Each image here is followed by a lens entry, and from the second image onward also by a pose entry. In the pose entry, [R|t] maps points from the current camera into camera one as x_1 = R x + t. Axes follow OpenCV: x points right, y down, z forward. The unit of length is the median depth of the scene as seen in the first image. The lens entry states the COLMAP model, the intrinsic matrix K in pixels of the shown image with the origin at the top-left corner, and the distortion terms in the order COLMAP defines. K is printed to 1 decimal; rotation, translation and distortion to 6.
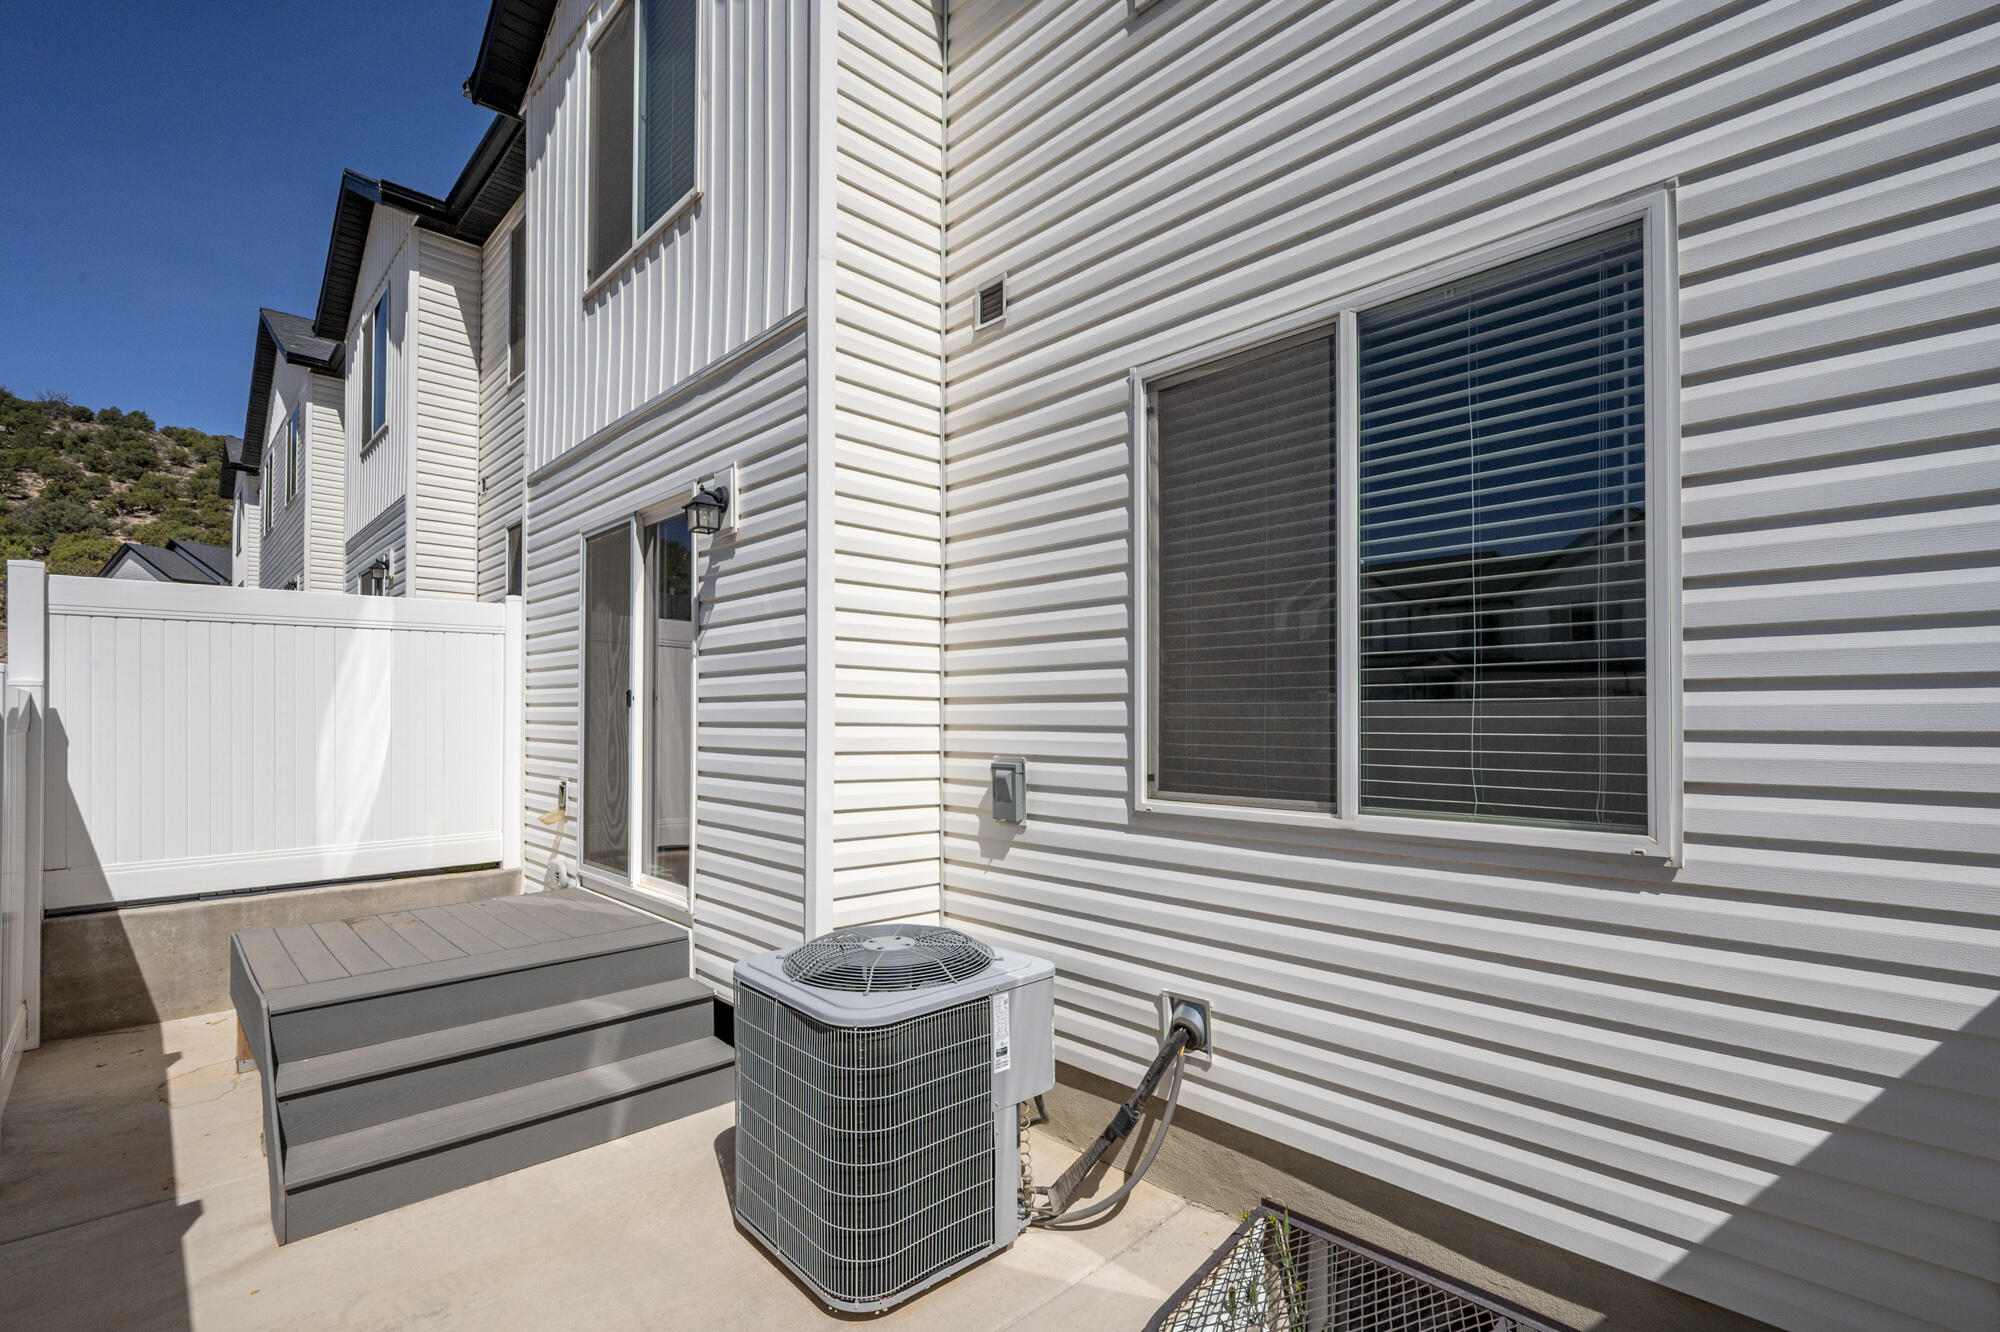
lens RADIAL K [[906.8, 0, 998.8], [0, 906.8, 705.1], [0, 0, 1]] dist [0.000164, 0.000148]
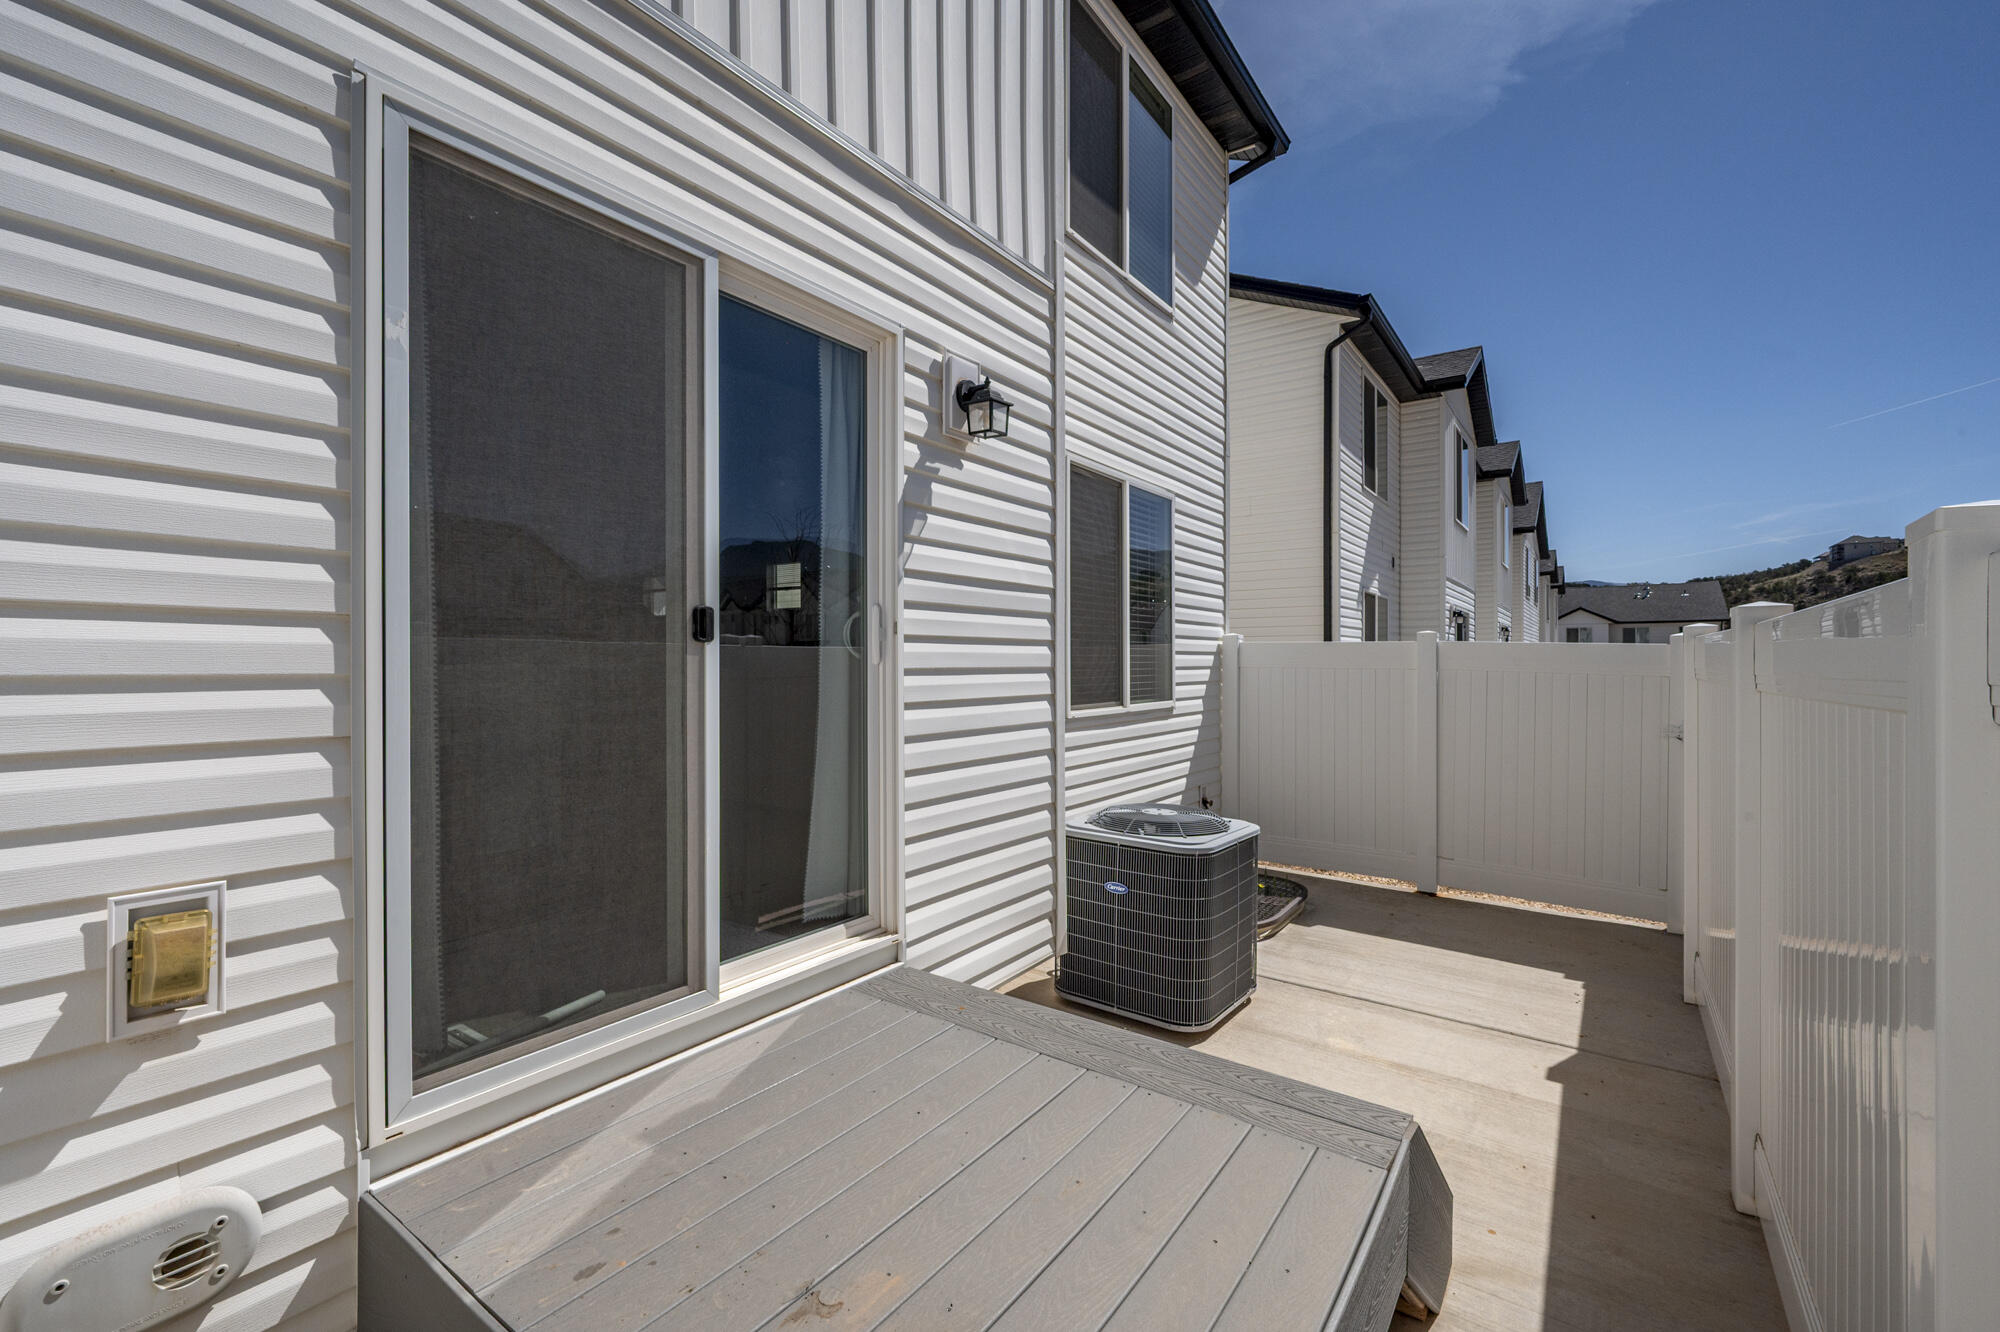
lens RADIAL K [[852.2, 0, 1000.0], [0, 852.2, 666.0], [0, 0, 1]] dist [0.001830, 0.000196]
pose [[-0.188774, -0.007192, 0.981994, -1.600230], [-0.016164, 0.999860, 0.004215, 0.018143], [-0.981887, -0.015077, -0.188864, 1.673914]]
